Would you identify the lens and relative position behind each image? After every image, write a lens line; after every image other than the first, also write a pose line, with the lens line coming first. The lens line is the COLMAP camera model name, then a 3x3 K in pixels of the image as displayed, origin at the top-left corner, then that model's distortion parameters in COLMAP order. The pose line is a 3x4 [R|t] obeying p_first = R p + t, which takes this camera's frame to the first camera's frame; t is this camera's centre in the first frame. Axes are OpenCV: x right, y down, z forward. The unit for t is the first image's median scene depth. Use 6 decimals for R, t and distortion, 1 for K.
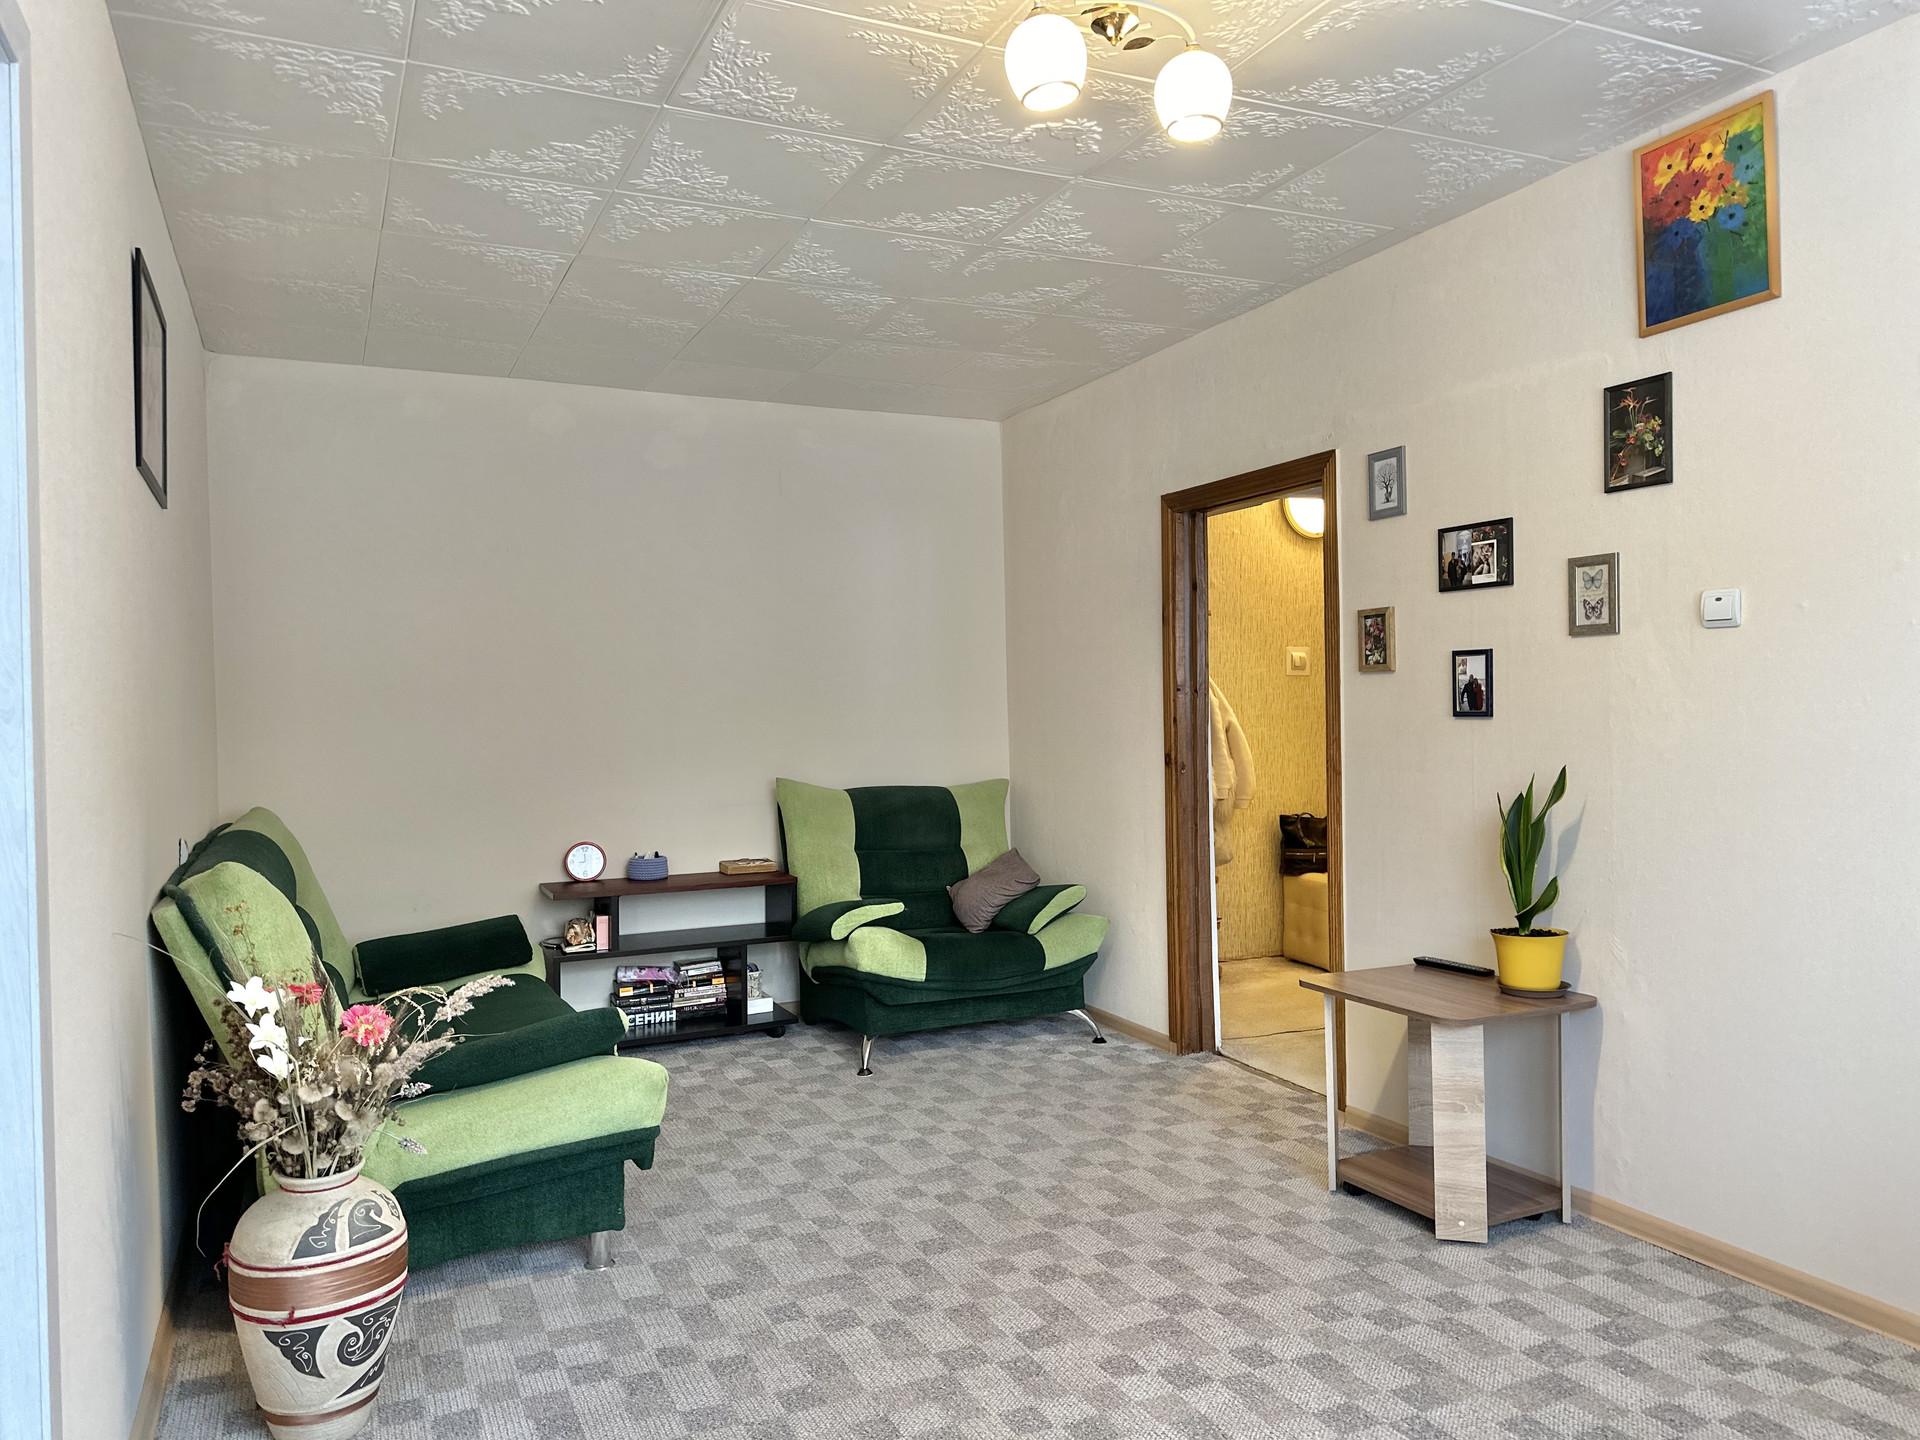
lens RADIAL K [[1341.7, 0, 947.8], [0, 1341.7, 726.5], [0, 0, 1]] dist [0.047684, -0.058138]
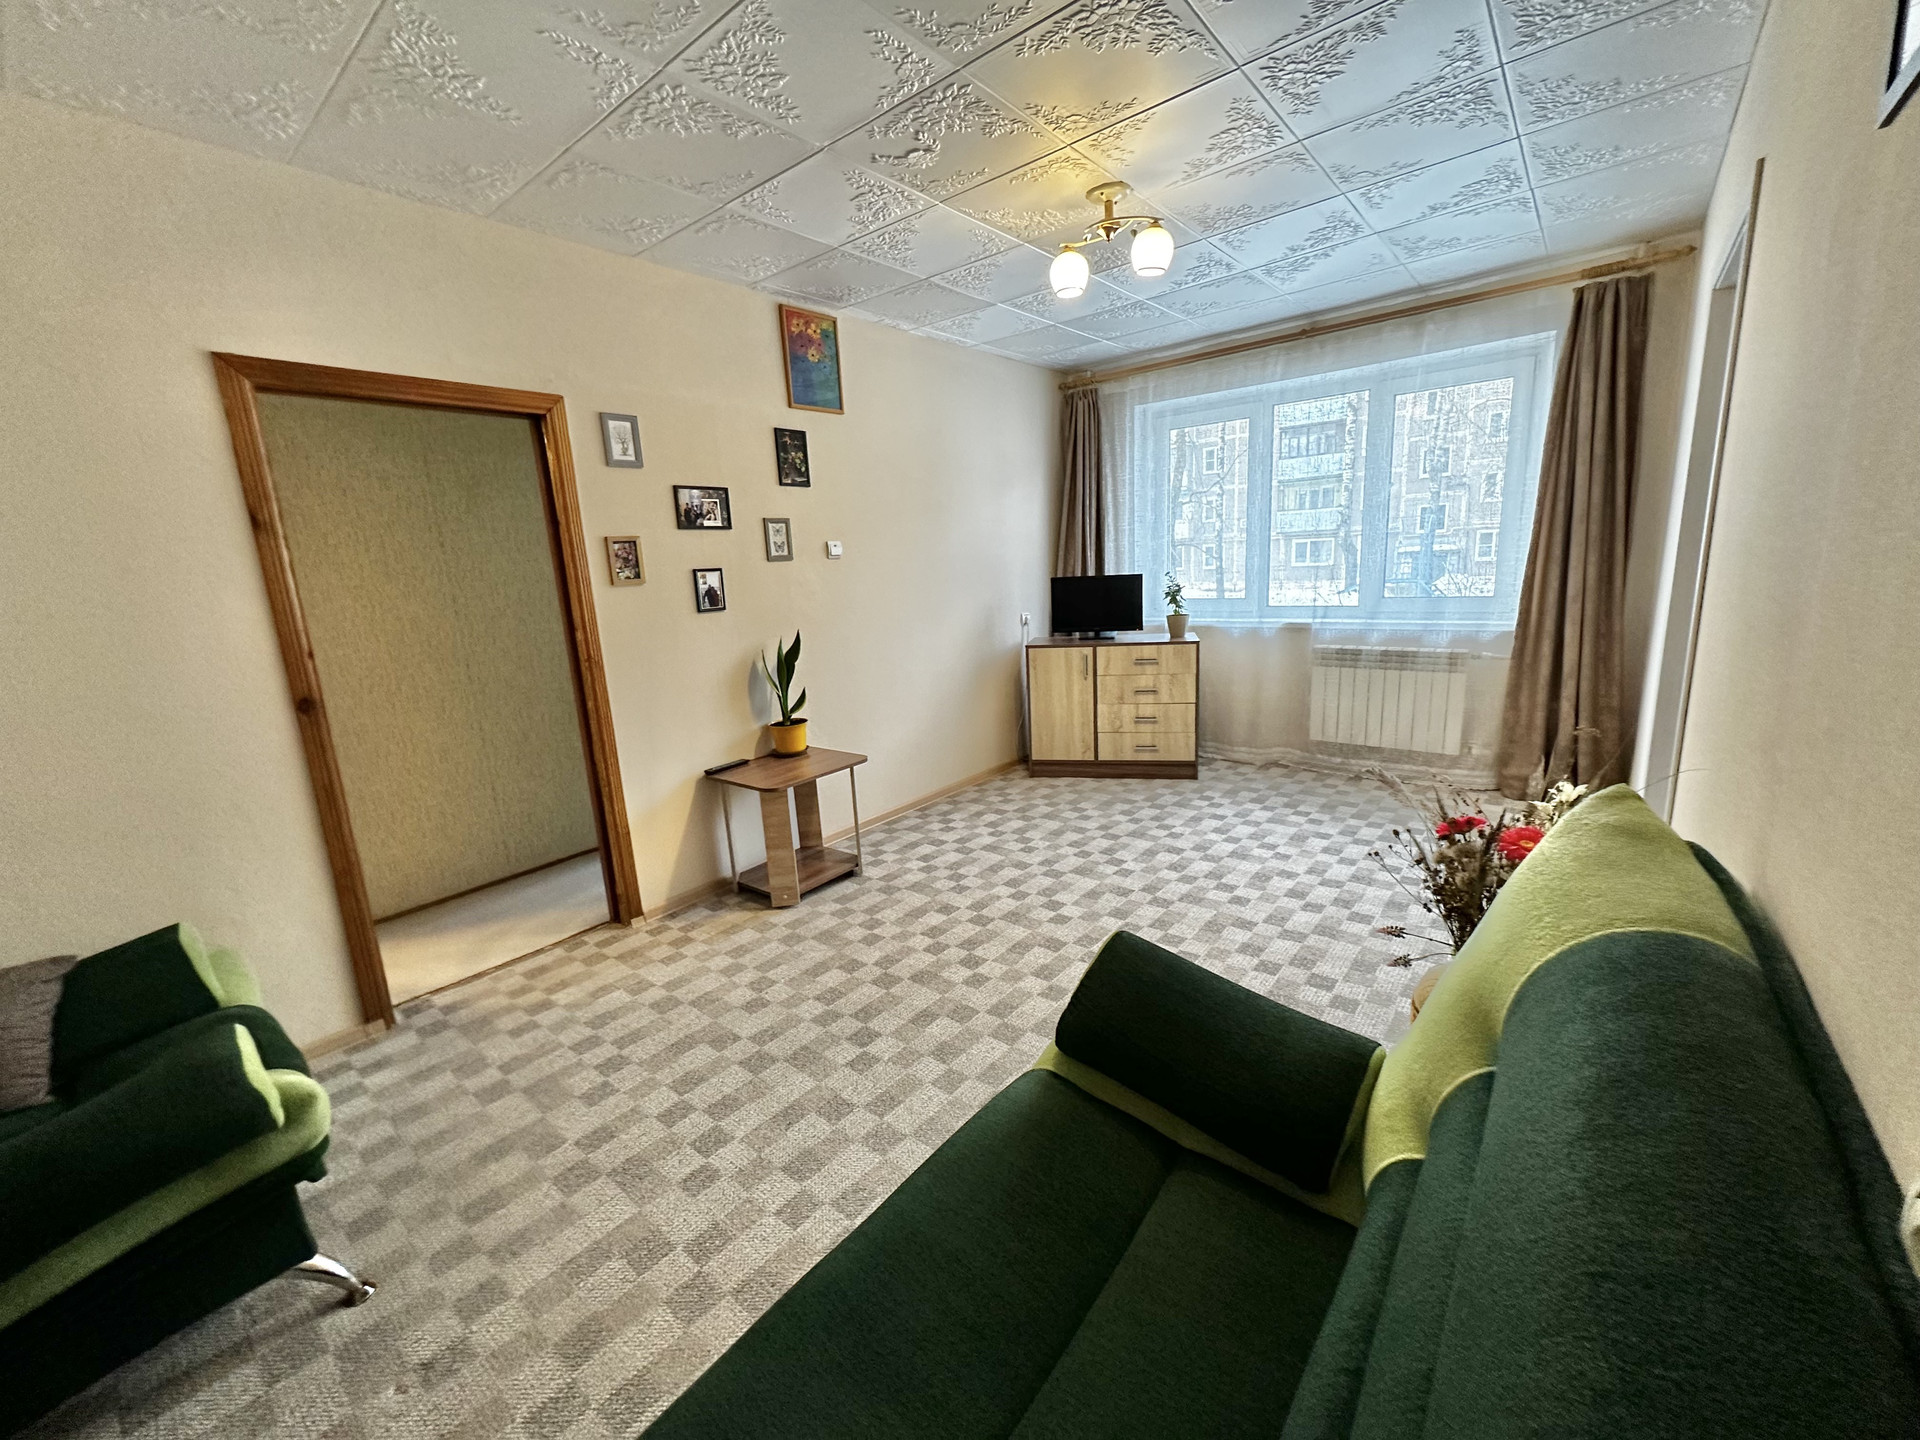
lens RADIAL K [[765.3, 0, 959.9], [0, 765.3, 721.6], [0, 0, 1]] dist [-0.002511, 0.000768]
pose [[-0.435094, -0.145270, 0.888589, -0.601530], [0.076950, 0.977288, 0.197449, -0.038120], [-0.897091, 0.154285, -0.414034, 1.211025]]
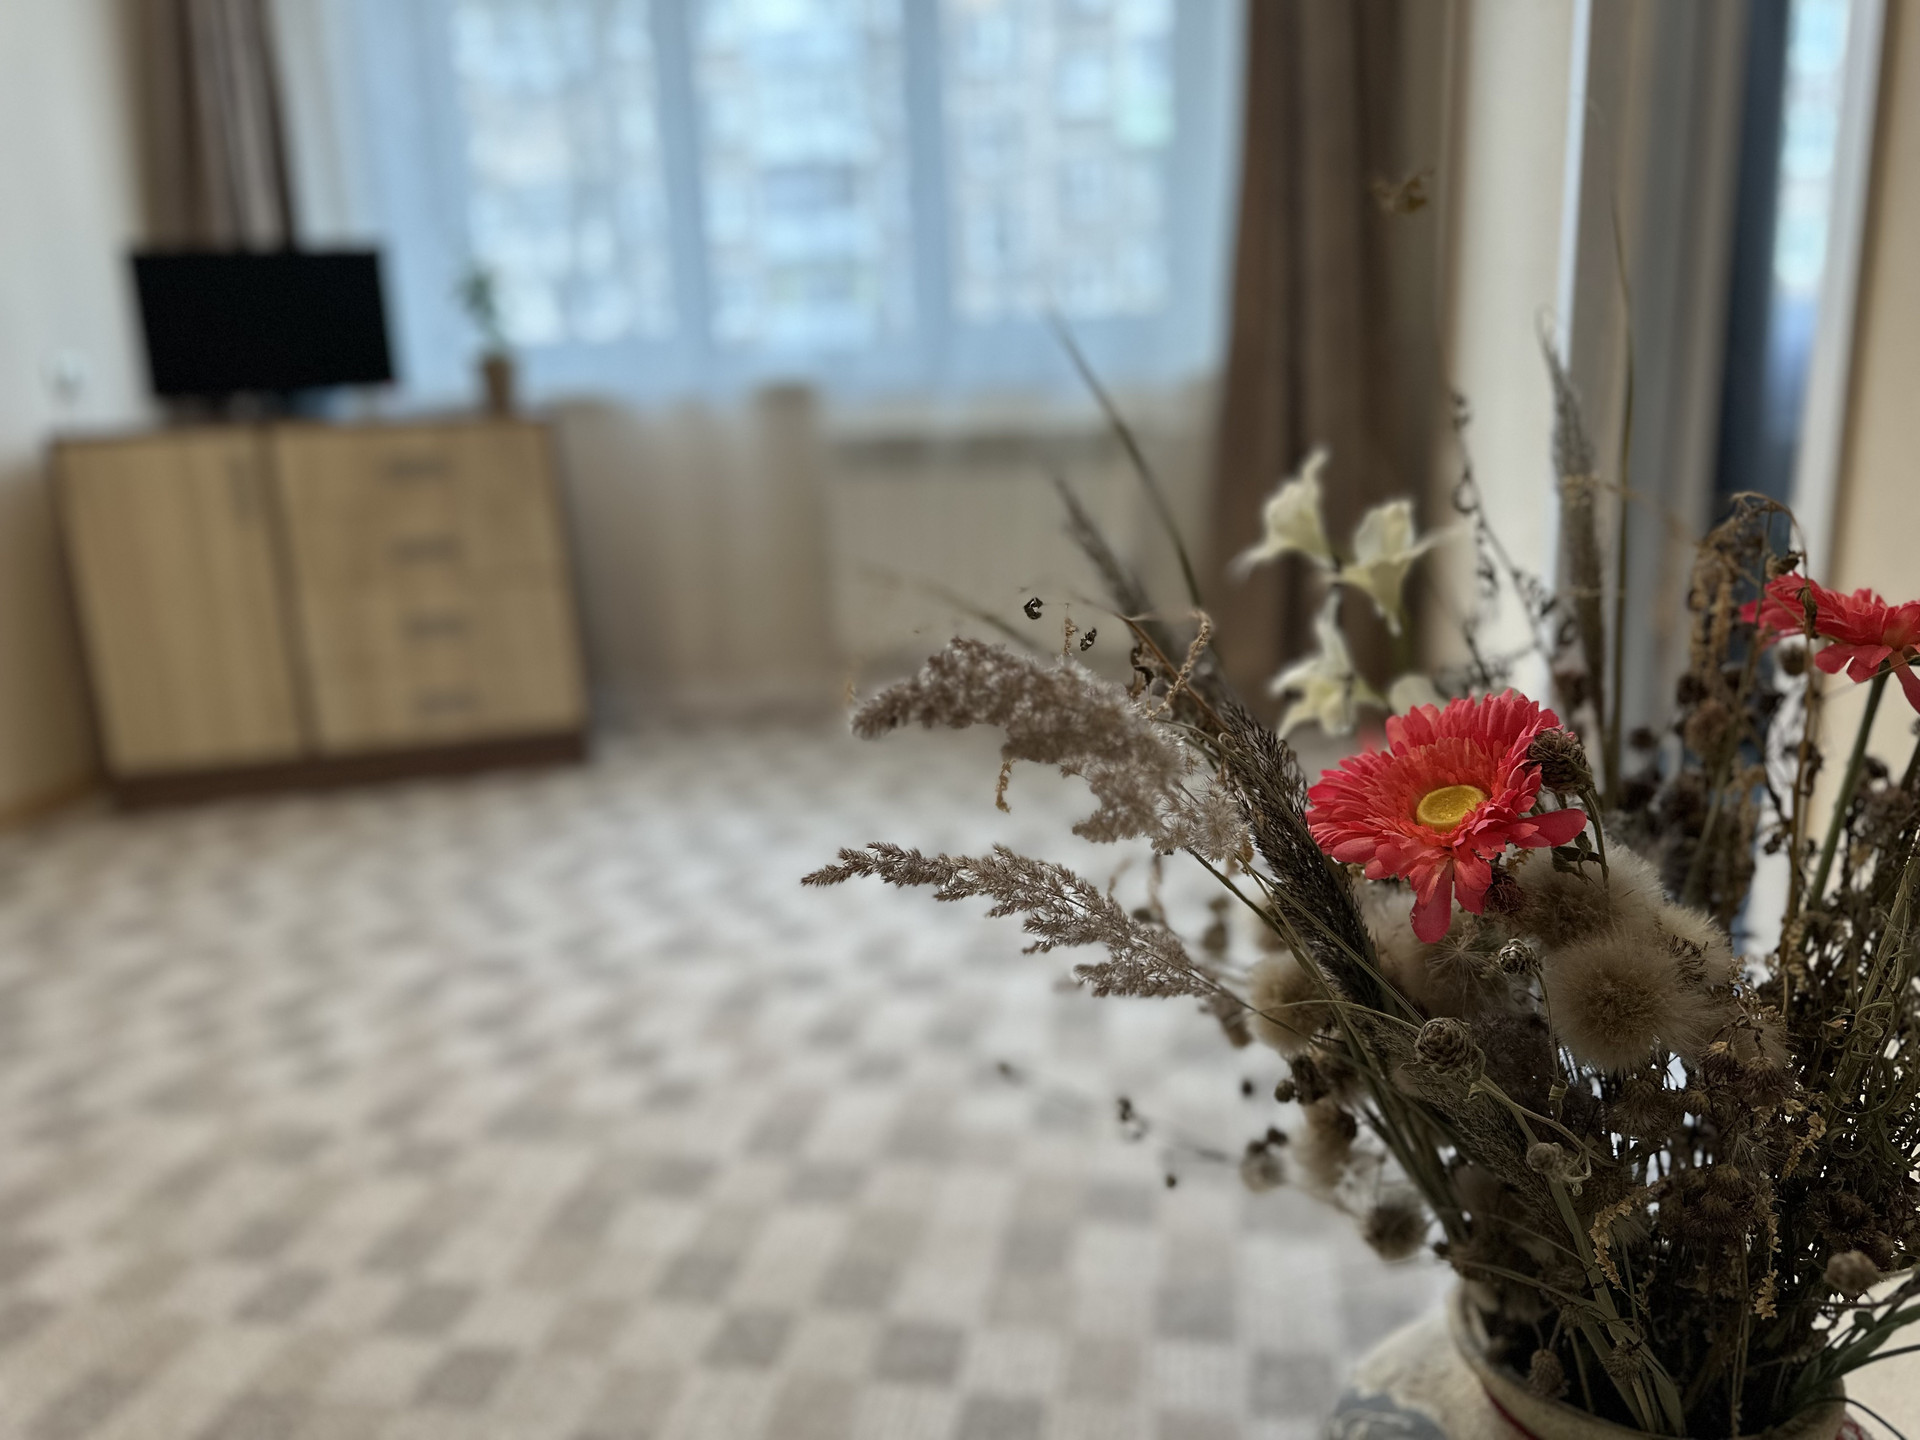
lens RADIAL K [[1341.7, 0, 976.7], [0, 1341.7, 736.8], [0, 0, 1]] dist [0.047684, -0.058138]
pose [[-0.828779, -0.096144, 0.551255, -0.343182], [0.056561, 0.965691, 0.253461, 0.114290], [-0.556710, 0.241243, -0.794906, 0.887509]]
